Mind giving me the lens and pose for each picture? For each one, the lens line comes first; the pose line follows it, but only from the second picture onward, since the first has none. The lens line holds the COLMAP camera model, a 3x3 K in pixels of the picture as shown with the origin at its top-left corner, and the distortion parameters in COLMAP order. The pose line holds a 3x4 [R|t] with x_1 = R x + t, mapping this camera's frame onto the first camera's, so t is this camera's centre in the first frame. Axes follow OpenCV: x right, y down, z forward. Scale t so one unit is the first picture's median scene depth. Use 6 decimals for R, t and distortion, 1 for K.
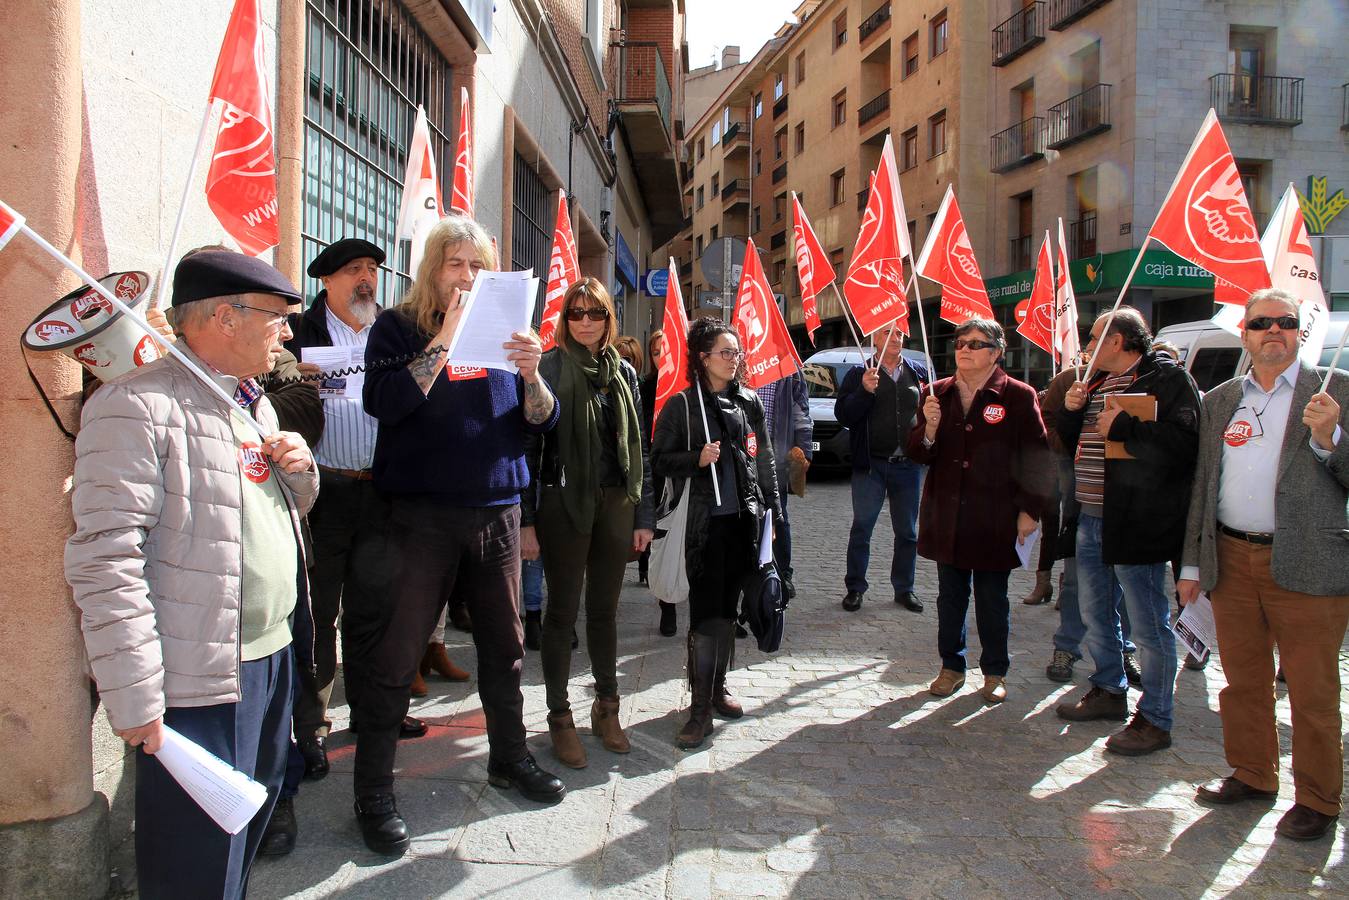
lens RADIAL K [[951.5, 0, 678.3], [0, 951.5, 421.5], [0, 0, 1]] dist [-0.107614, 0.087634]
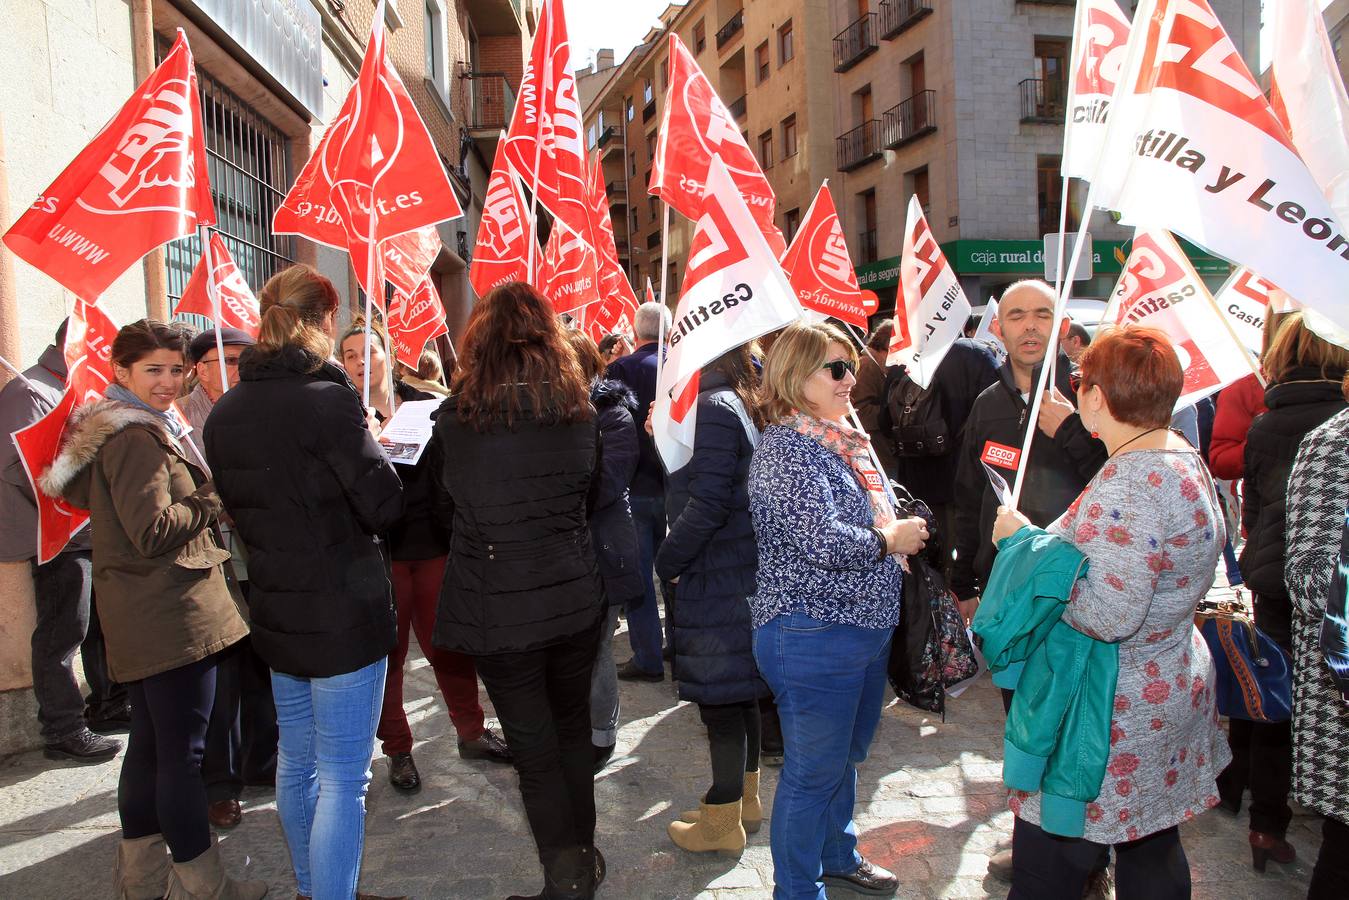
lens RADIAL K [[959.4, 0, 676.2], [0, 959.4, 431.7], [0, 0, 1]] dist [-0.117084, 0.077320]
pose [[0.994006, -0.058174, 0.092562, 0.053186], [0.056815, 0.998236, 0.017262, 0.003169], [-0.093403, -0.011900, 0.995557, -0.113089]]
